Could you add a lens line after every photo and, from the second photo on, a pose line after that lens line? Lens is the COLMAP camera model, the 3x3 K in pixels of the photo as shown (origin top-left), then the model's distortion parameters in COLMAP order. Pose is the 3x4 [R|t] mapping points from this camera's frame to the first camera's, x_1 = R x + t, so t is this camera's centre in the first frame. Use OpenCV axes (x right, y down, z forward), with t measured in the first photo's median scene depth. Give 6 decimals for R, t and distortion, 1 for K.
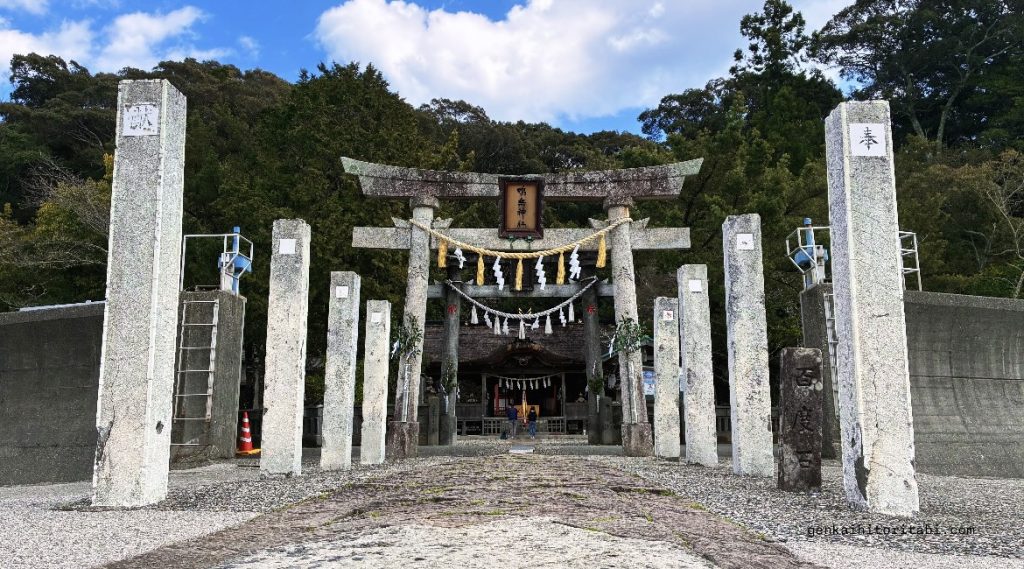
lens RADIAL K [[769.4, 0, 509.6], [0, 769.4, 291.3], [0, 0, 1]] dist [0.022722, -0.026389]
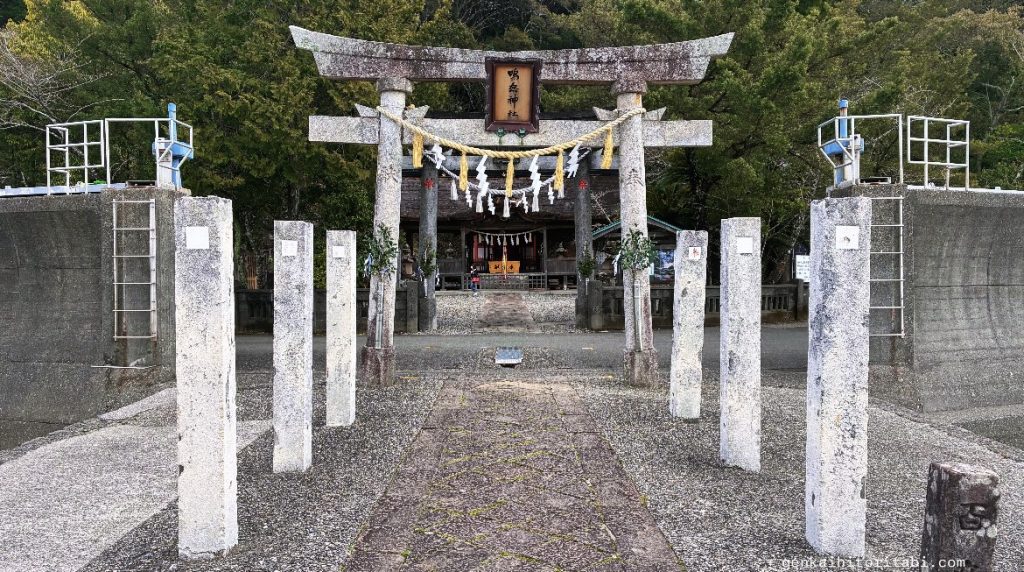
lens RADIAL K [[769.4, 0, 508.1], [0, 769.4, 288.3], [0, 0, 1]] dist [0.022722, -0.026389]
pose [[0.999598, -0.000297, 0.028353, -0.012761], [-0.005712, 0.977338, 0.211610, -0.079306], [-0.027773, -0.211687, 0.976943, 0.145439]]
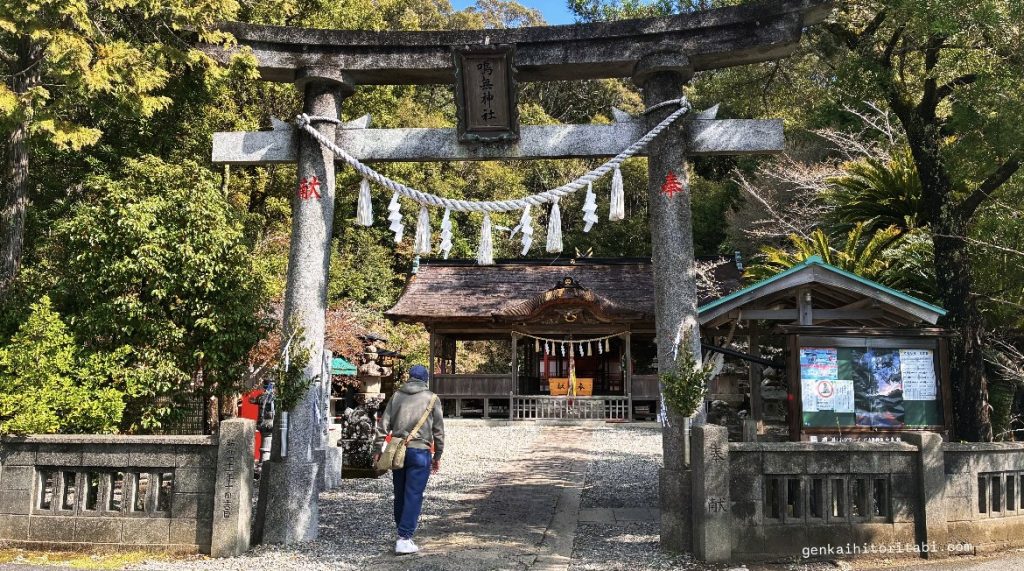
lens RADIAL K [[769.4, 0, 511.5], [0, 769.4, 278.7], [0, 0, 1]] dist [0.022722, -0.026389]
pose [[0.995412, 0.002217, -0.095656, 0.105156], [0.002319, 0.998879, 0.047281, 0.081168], [0.095654, -0.047286, 0.994291, 1.006500]]
